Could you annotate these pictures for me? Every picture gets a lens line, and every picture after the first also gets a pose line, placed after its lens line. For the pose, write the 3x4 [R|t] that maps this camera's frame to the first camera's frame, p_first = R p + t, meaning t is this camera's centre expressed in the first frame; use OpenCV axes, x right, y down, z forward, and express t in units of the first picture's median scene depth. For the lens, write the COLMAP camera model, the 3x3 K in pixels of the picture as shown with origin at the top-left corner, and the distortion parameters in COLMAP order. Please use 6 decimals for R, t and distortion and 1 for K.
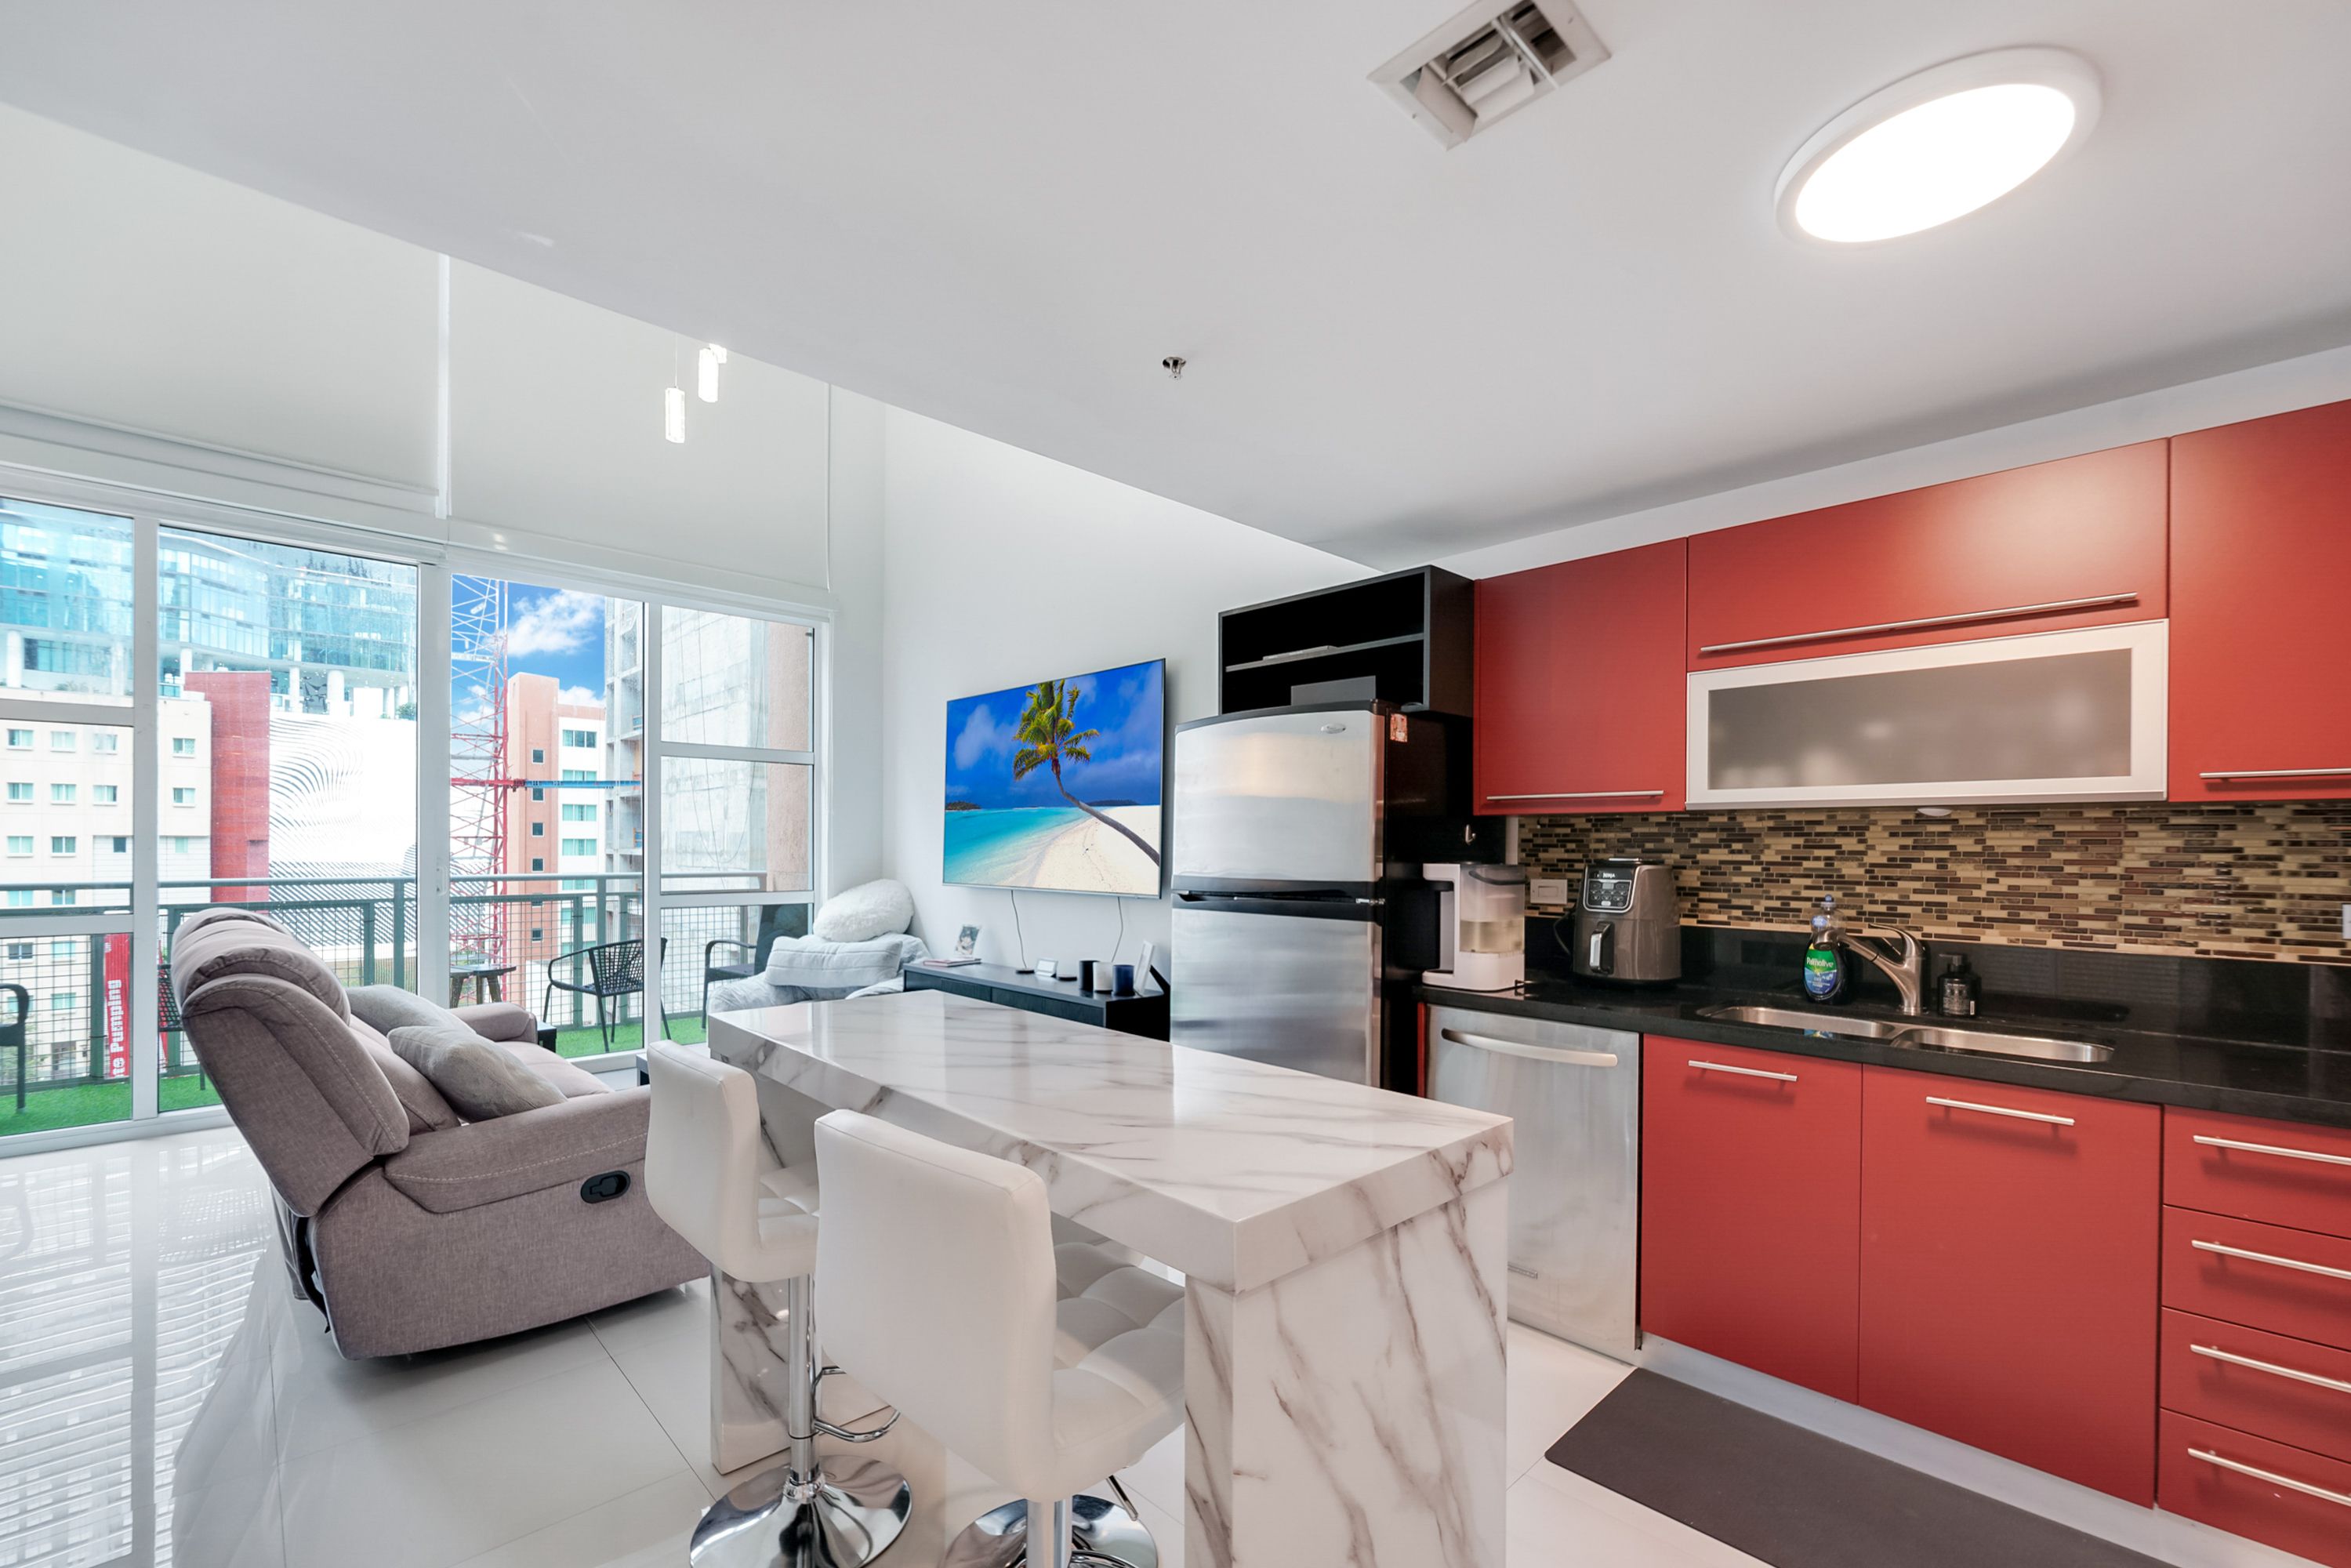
lens RADIAL K [[966.7, 0, 1160.5], [0, 966.7, 849.4], [0, 0, 1]] dist [-0.005831, 0.001234]
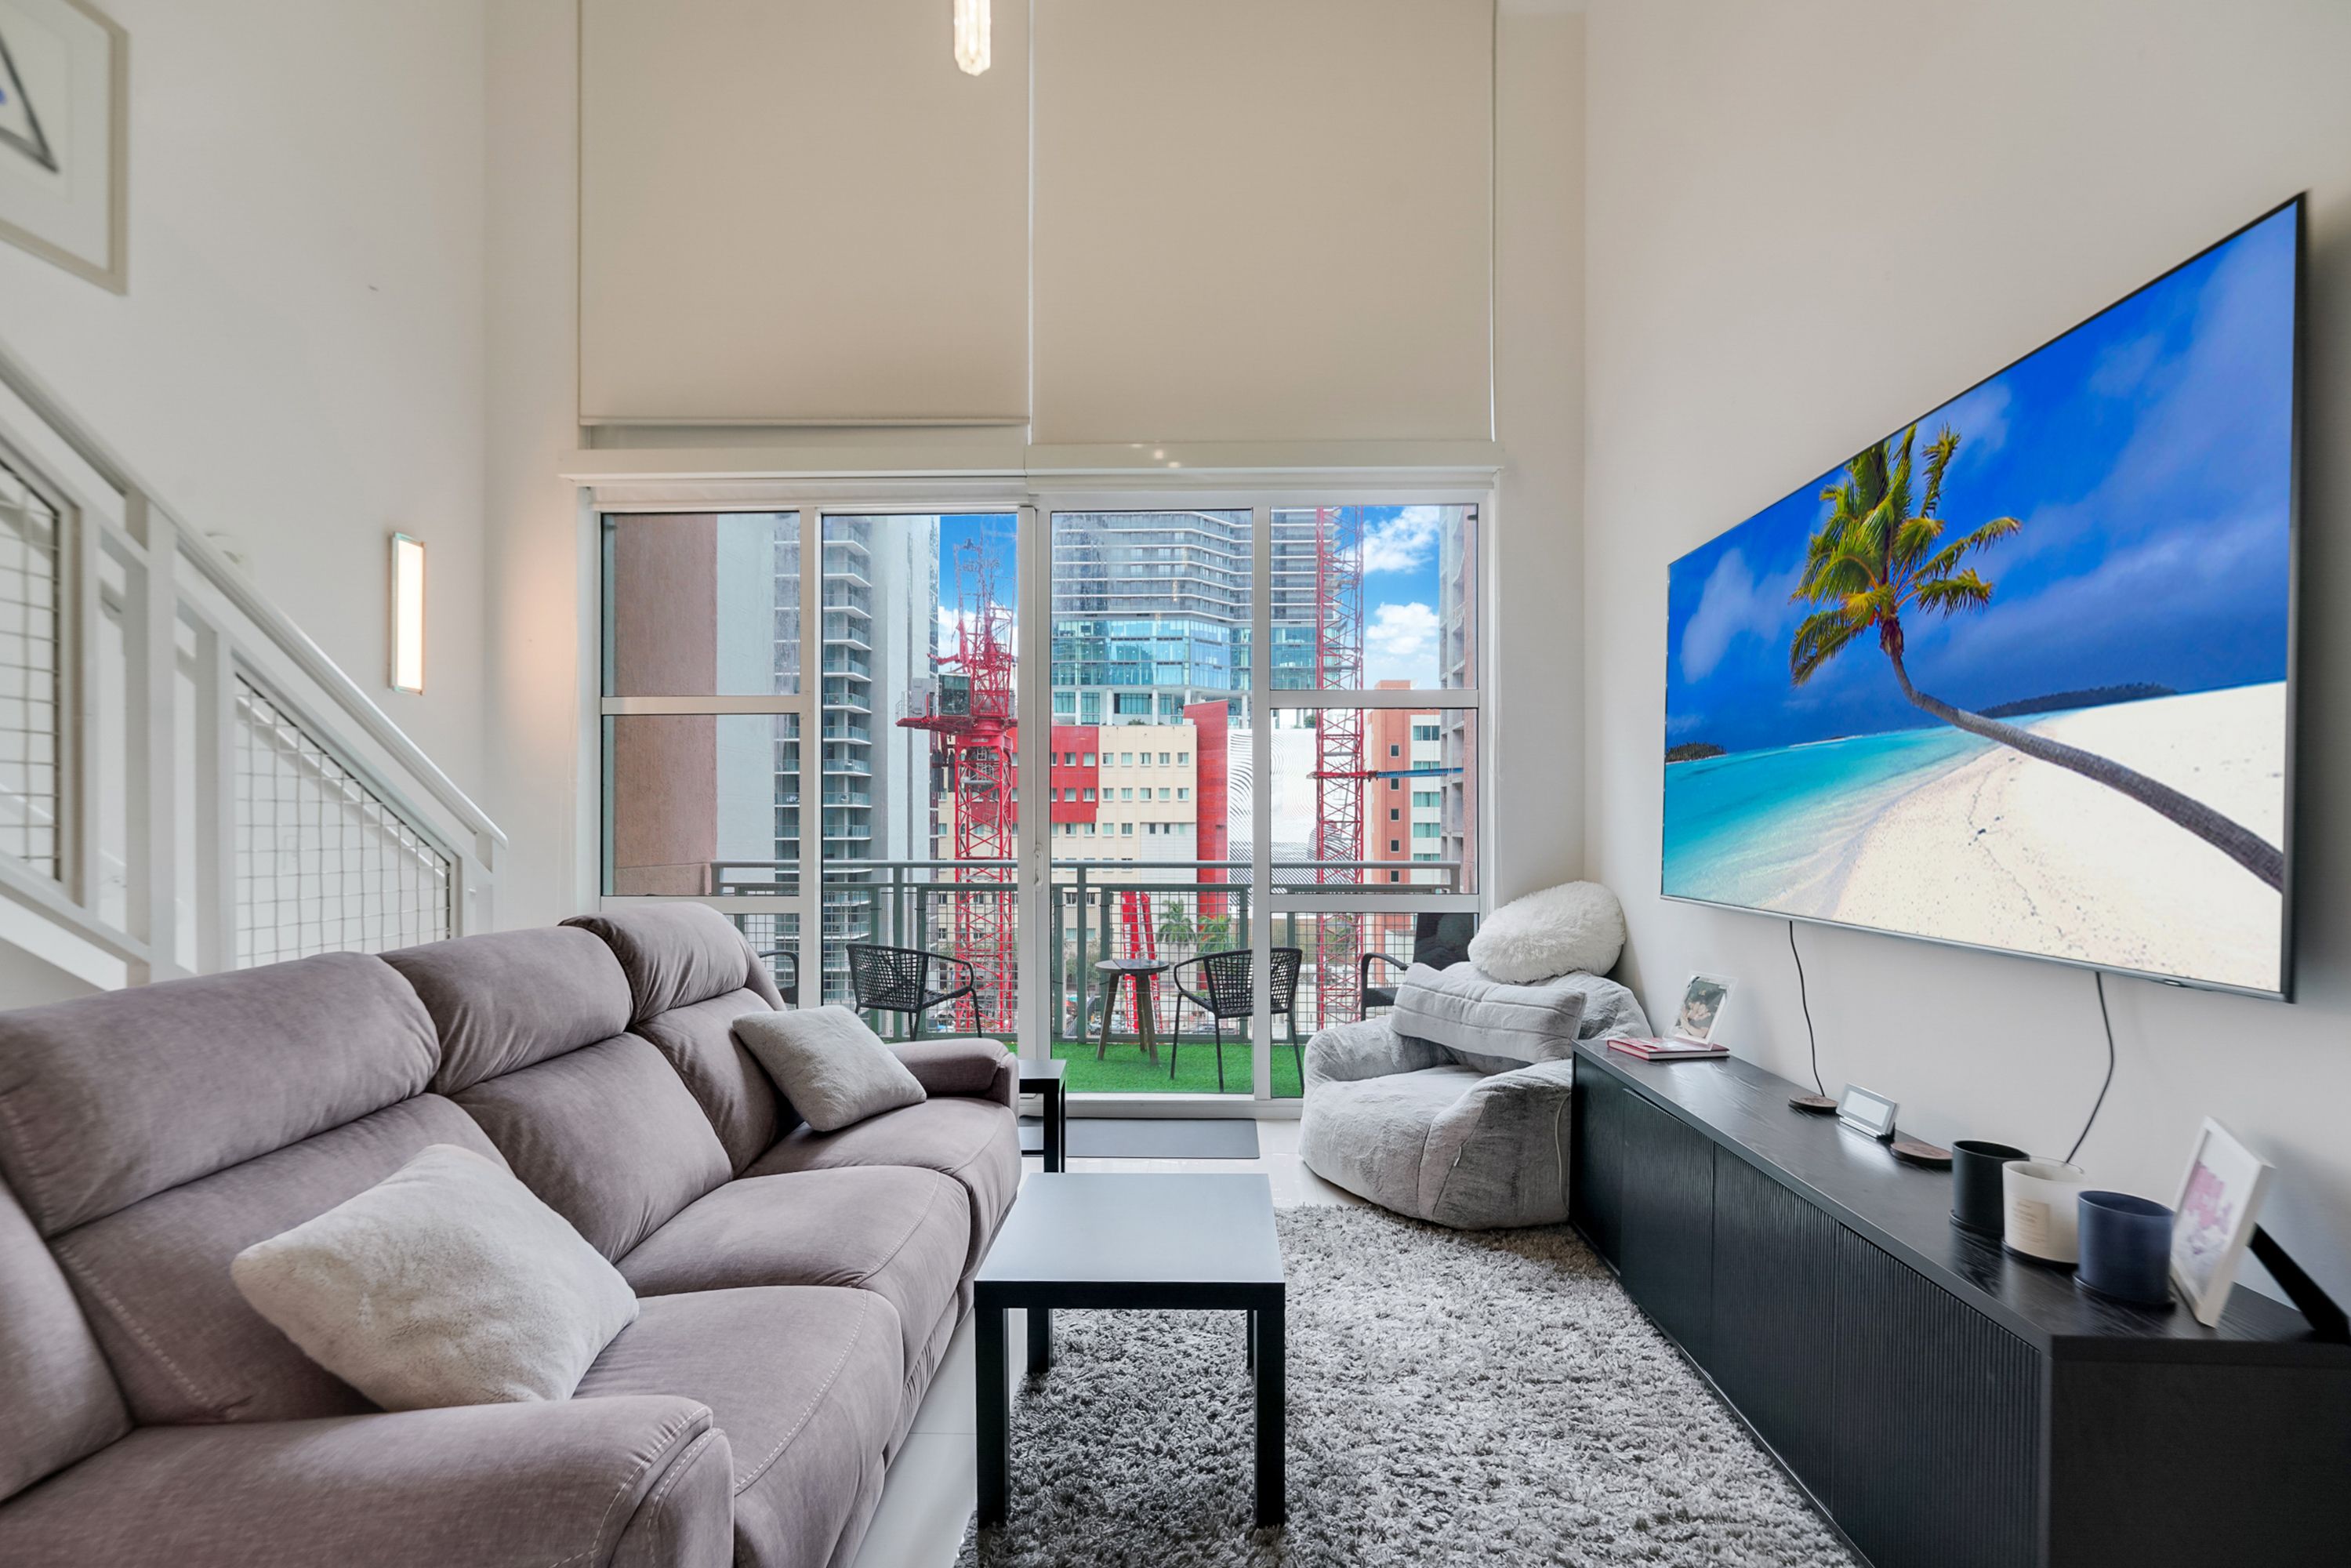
lens RADIAL K [[977.4, 0, 1198.8], [0, 977.4, 814.7], [0, 0, 1]] dist [-0.010722, -0.000937]
pose [[0.711230, -0.010401, -0.702883, -0.026729], [-0.002948, 0.999838, -0.017779, 0.000313], [0.702954, 0.014717, 0.711083, 0.494744]]
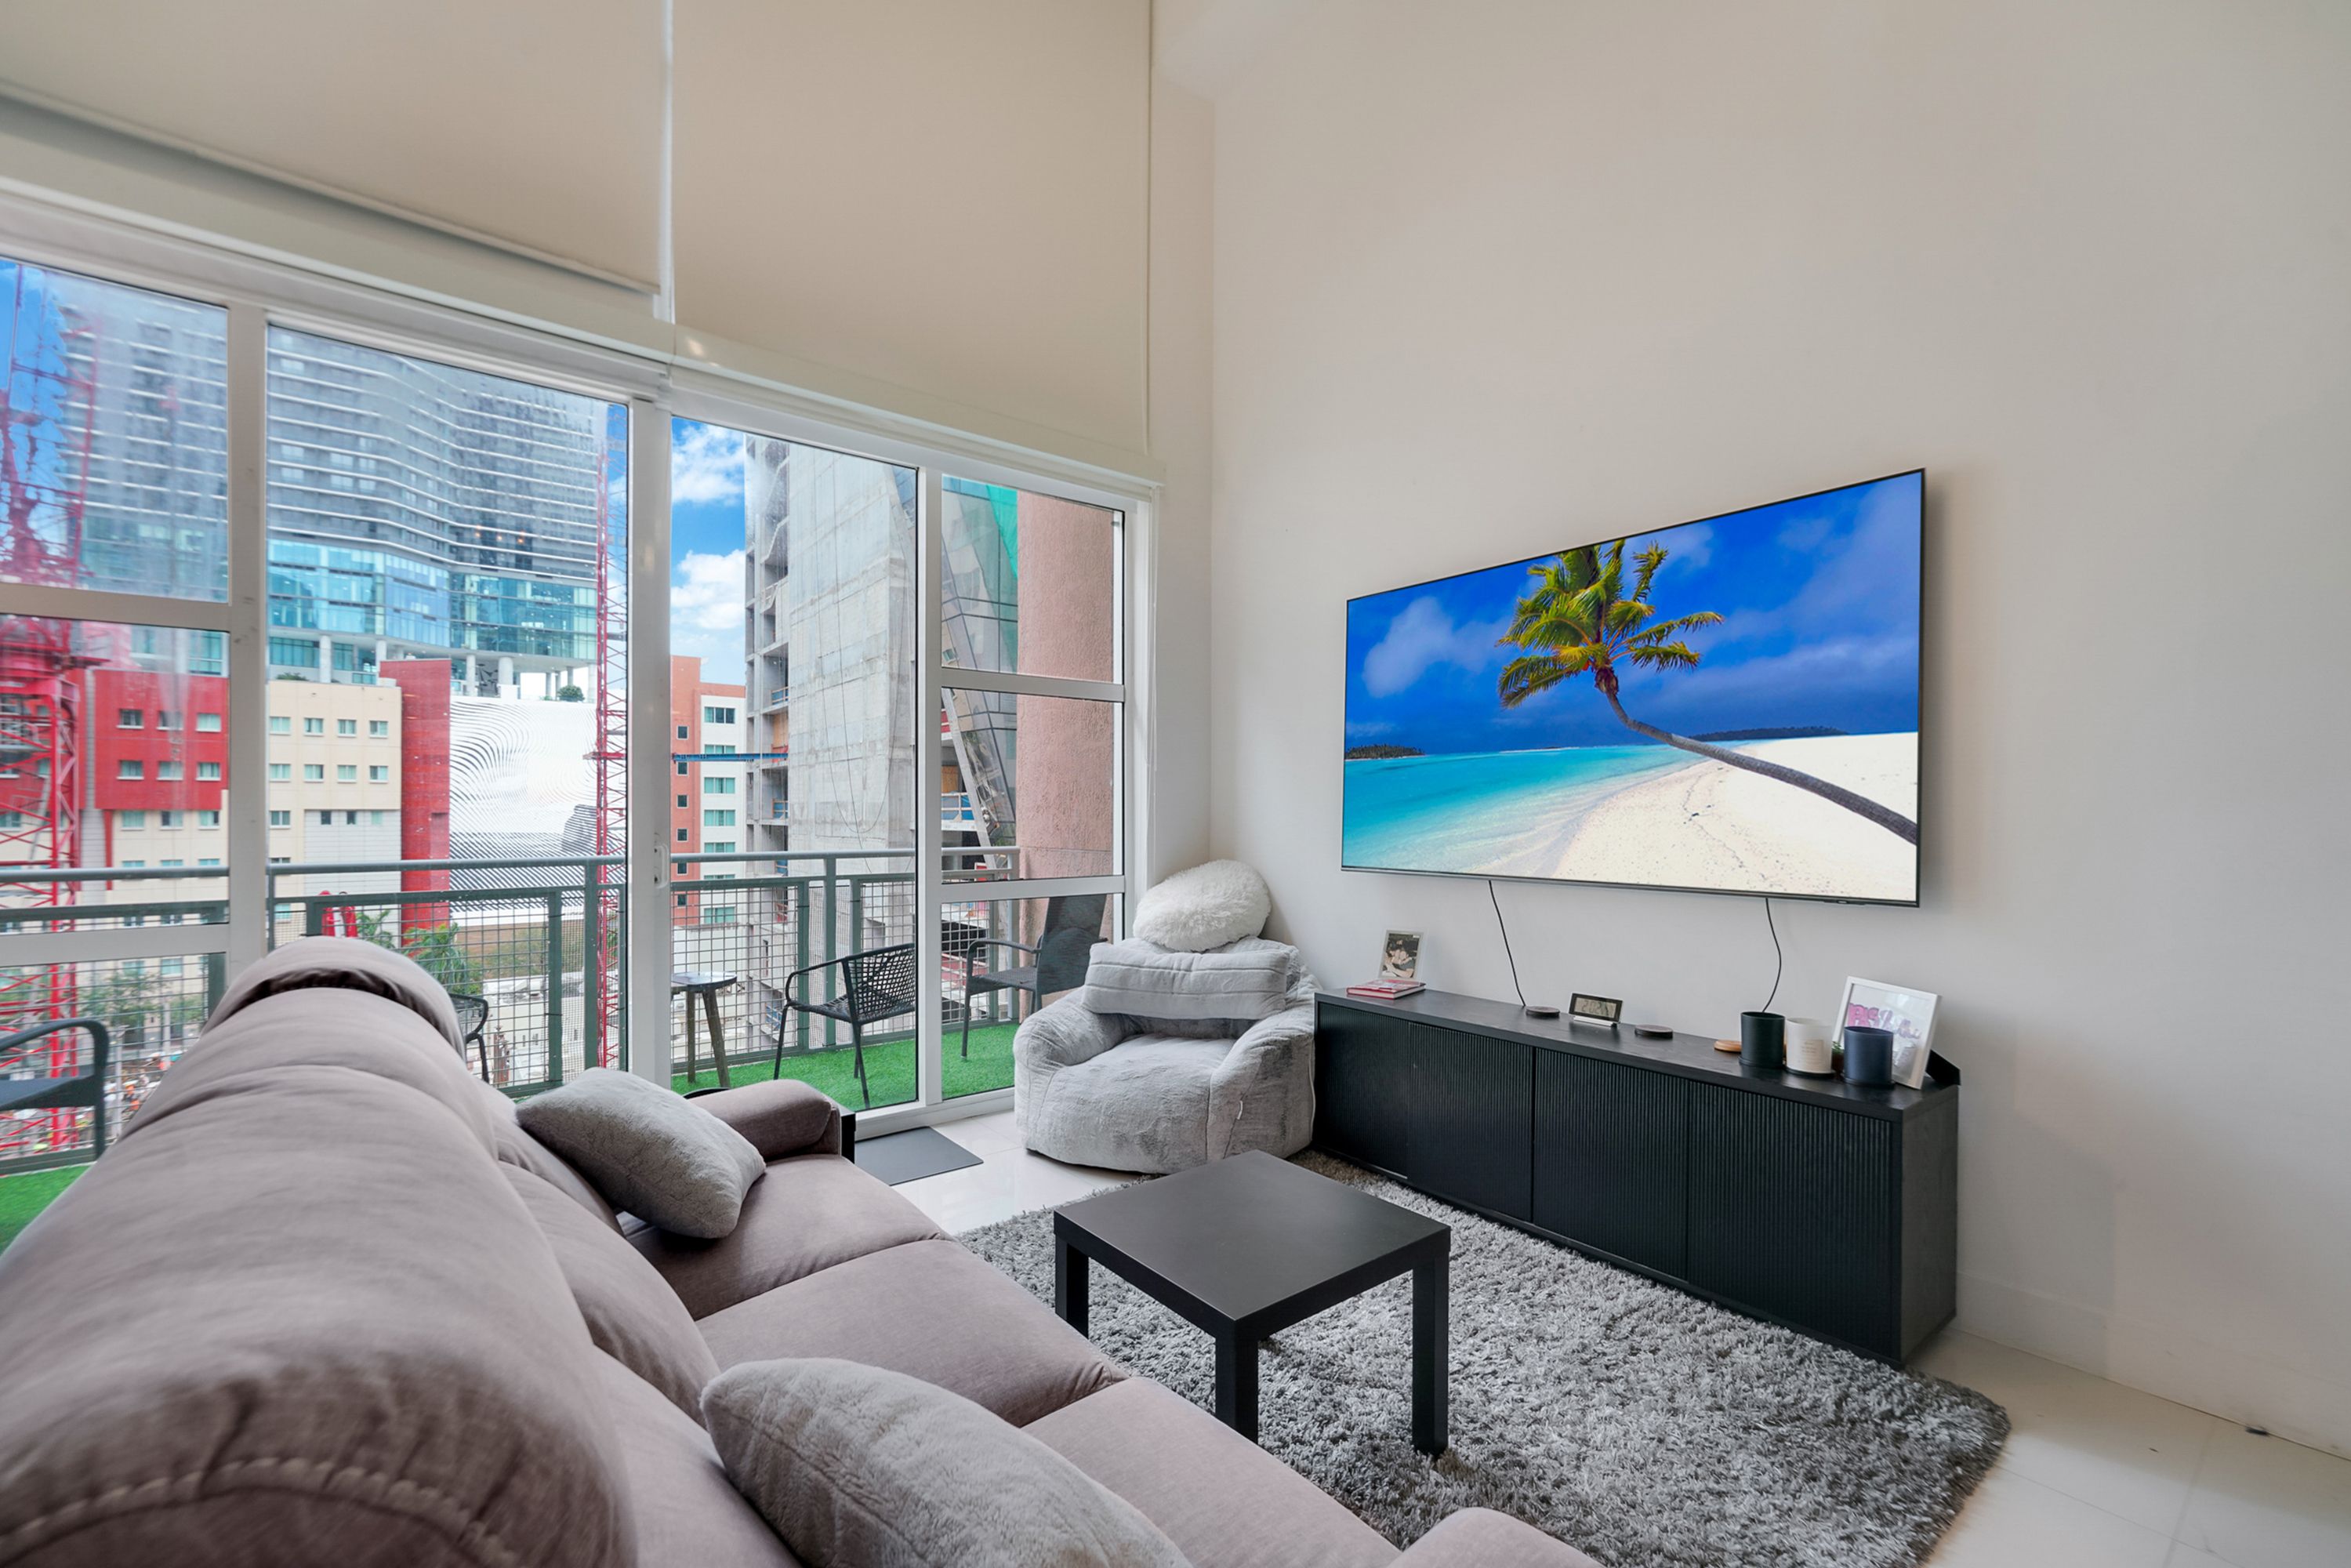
lens RADIAL K [[966.7, 0, 1158.6], [0, 966.7, 807.5], [0, 0, 1]] dist [-0.005831, 0.001234]
pose [[0.993707, -0.004202, -0.111932, -0.327146], [0.002826, 0.999919, -0.012441, 0.001284], [0.111975, 0.012046, 0.993638, 0.370075]]
